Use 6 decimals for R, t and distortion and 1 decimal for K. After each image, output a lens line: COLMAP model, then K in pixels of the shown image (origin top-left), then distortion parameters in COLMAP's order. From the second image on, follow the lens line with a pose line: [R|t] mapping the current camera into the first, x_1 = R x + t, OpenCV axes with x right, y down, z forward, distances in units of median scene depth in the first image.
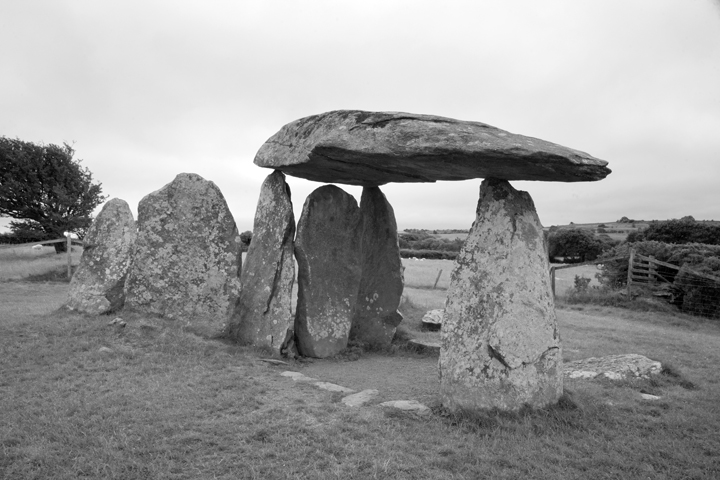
lens RADIAL K [[524.7, 0, 338.1], [0, 524.7, 247.8], [0, 0, 1]] dist [-0.095589, 0.004517]
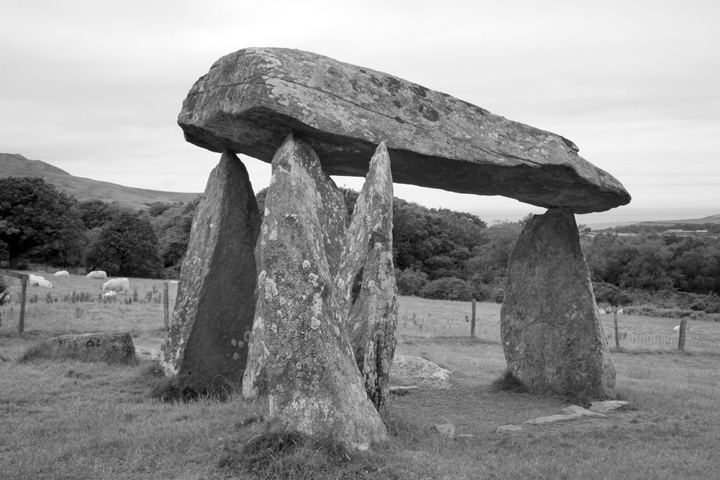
lens RADIAL K [[1037.8, 0, 361.1], [0, 1037.8, 230.5], [0, 0, 1]] dist [0.150188, 0.051152]
pose [[-0.070496, -0.015700, 0.997389, -1.399076], [-0.031089, 0.999425, 0.013535, -0.066611], [-0.997027, -0.030053, -0.070944, 1.106906]]
